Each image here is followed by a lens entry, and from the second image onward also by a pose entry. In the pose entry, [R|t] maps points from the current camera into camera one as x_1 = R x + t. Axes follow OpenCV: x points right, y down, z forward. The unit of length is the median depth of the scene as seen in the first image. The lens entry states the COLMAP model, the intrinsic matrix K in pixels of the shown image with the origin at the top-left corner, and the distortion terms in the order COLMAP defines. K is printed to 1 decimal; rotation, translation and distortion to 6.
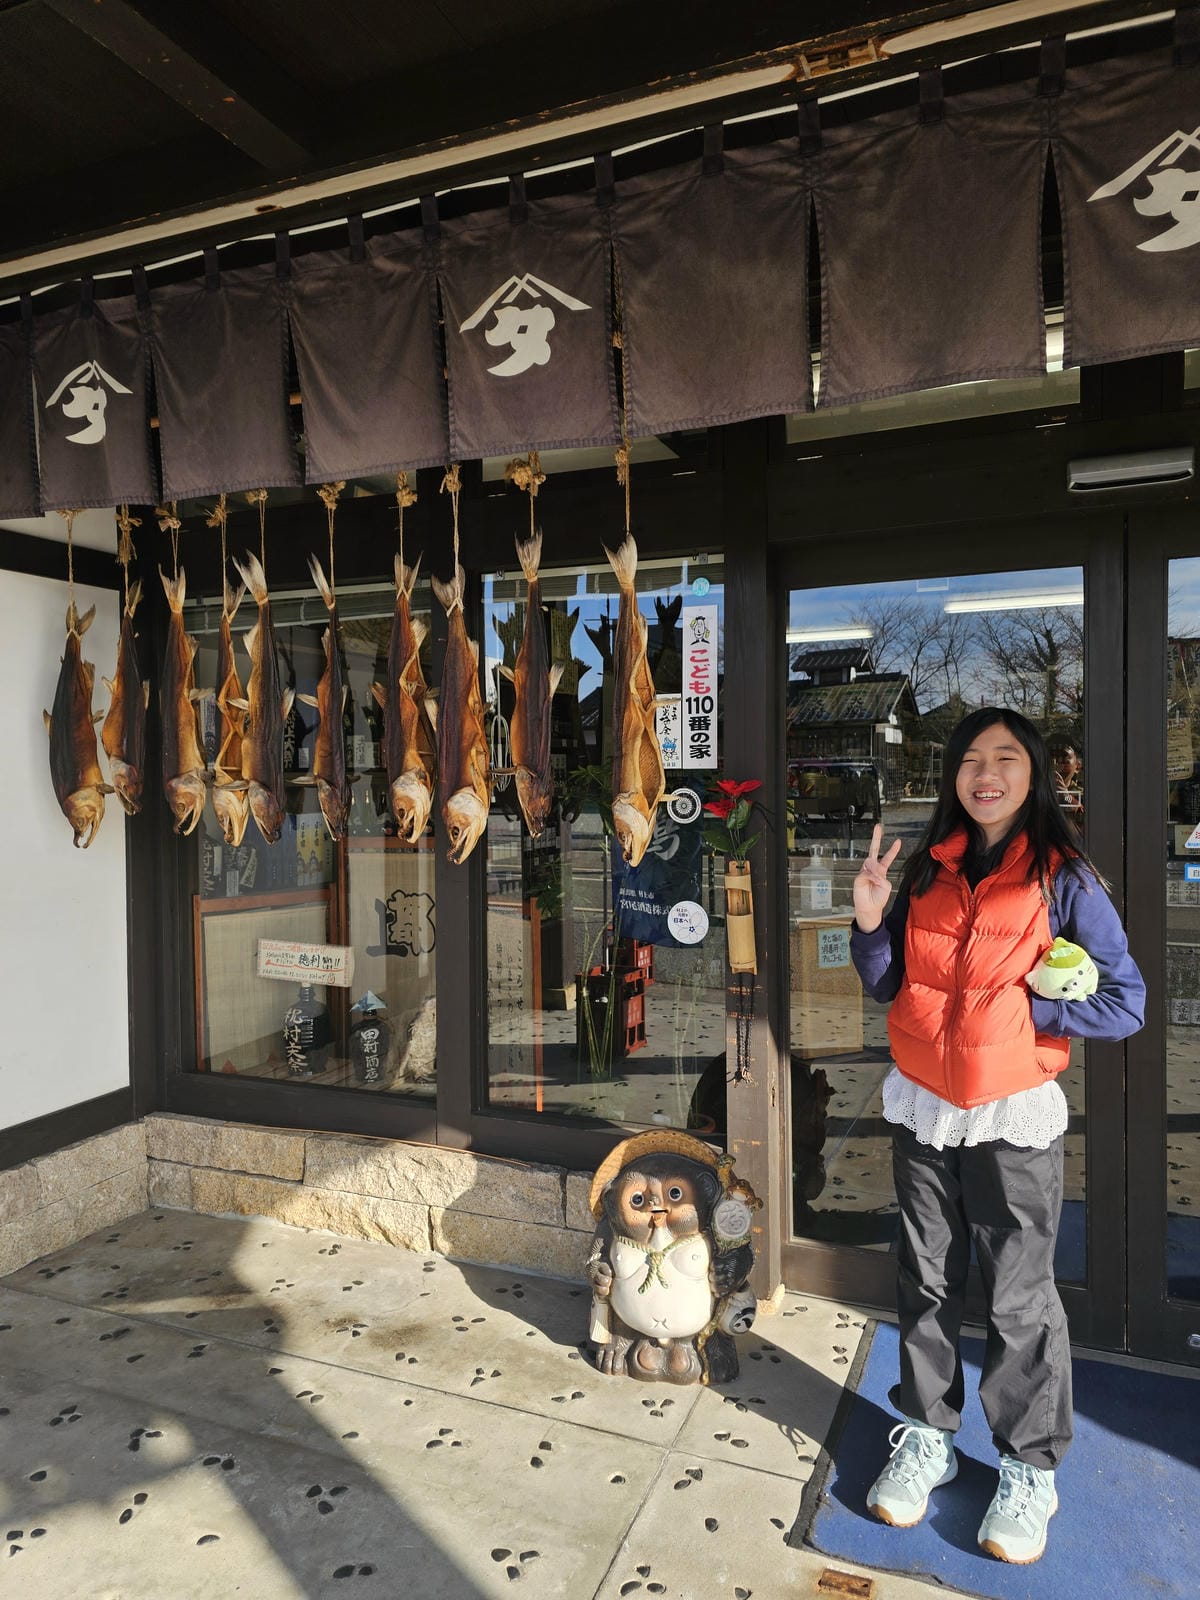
lens RADIAL K [[1080.4, 0, 597.1], [0, 1080.4, 801.0], [0, 0, 1]] dist [-0.000435, -0.000350]
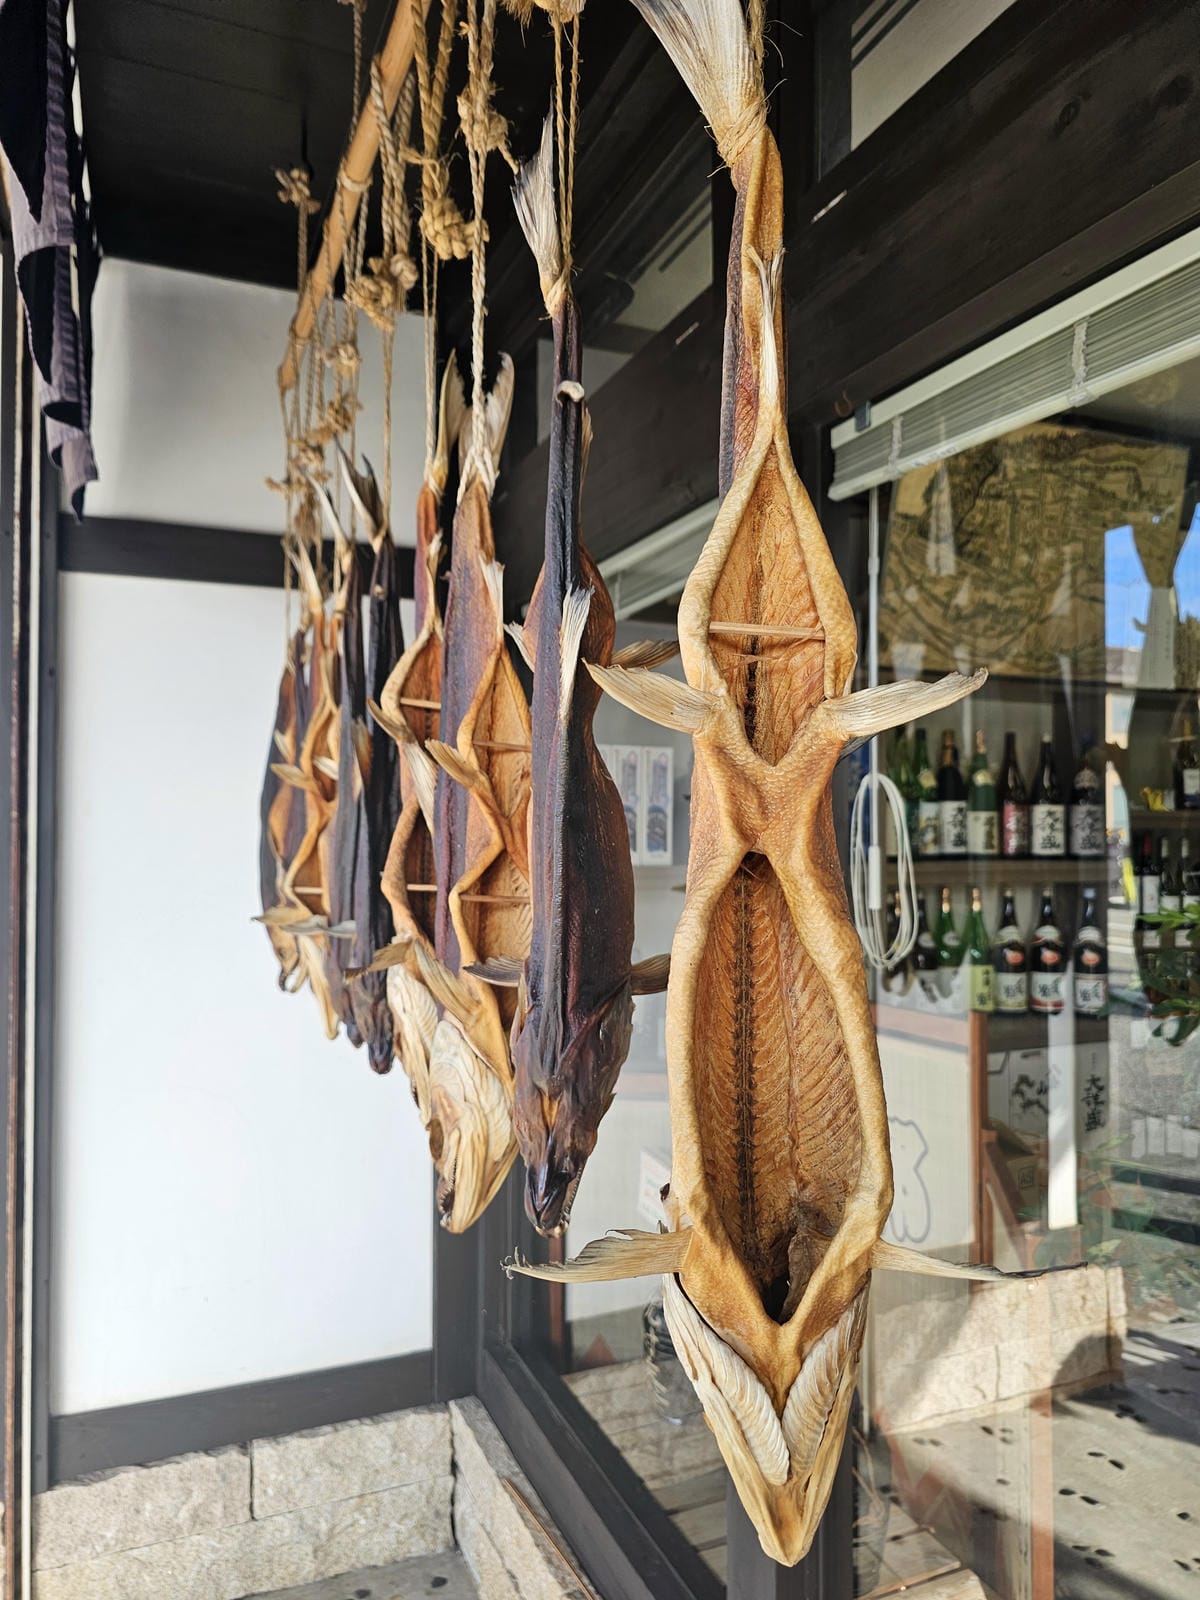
lens RADIAL K [[1080.4, 0, 599.0], [0, 1080.4, 799.8], [0, 0, 1]] dist [-0.000435, -0.000350]
pose [[0.710420, -0.008642, -0.703725, 0.114516], [-0.024355, 0.999024, -0.036855, -0.051914], [0.703356, 0.043322, 0.709516, 0.642176]]
